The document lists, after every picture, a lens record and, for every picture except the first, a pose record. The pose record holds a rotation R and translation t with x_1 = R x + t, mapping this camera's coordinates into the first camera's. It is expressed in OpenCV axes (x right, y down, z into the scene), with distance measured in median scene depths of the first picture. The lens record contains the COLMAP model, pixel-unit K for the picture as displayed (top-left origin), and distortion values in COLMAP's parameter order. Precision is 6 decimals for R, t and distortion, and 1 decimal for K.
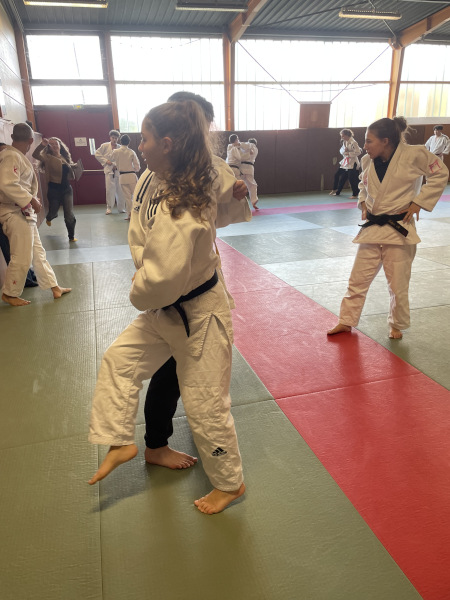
lens RADIAL K [[453.8, 0, 225.0], [0, 453.8, 300.0], [0, 0, 1]] dist [0.009742, 0.003951]
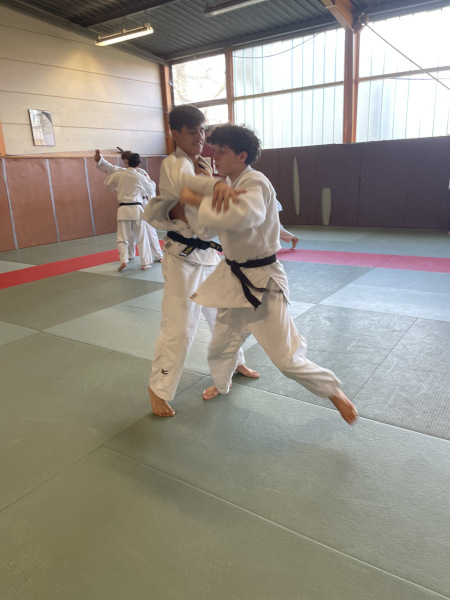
lens RADIAL K [[453.8, 0, 225.0], [0, 453.8, 300.0], [0, 0, 1]] dist [0.009742, 0.003951]
pose [[0.658918, 0.217161, -0.720186, 0.514829], [-0.197864, 0.973742, 0.112585, -0.162518], [0.725725, 0.068315, 0.684585, 0.342250]]
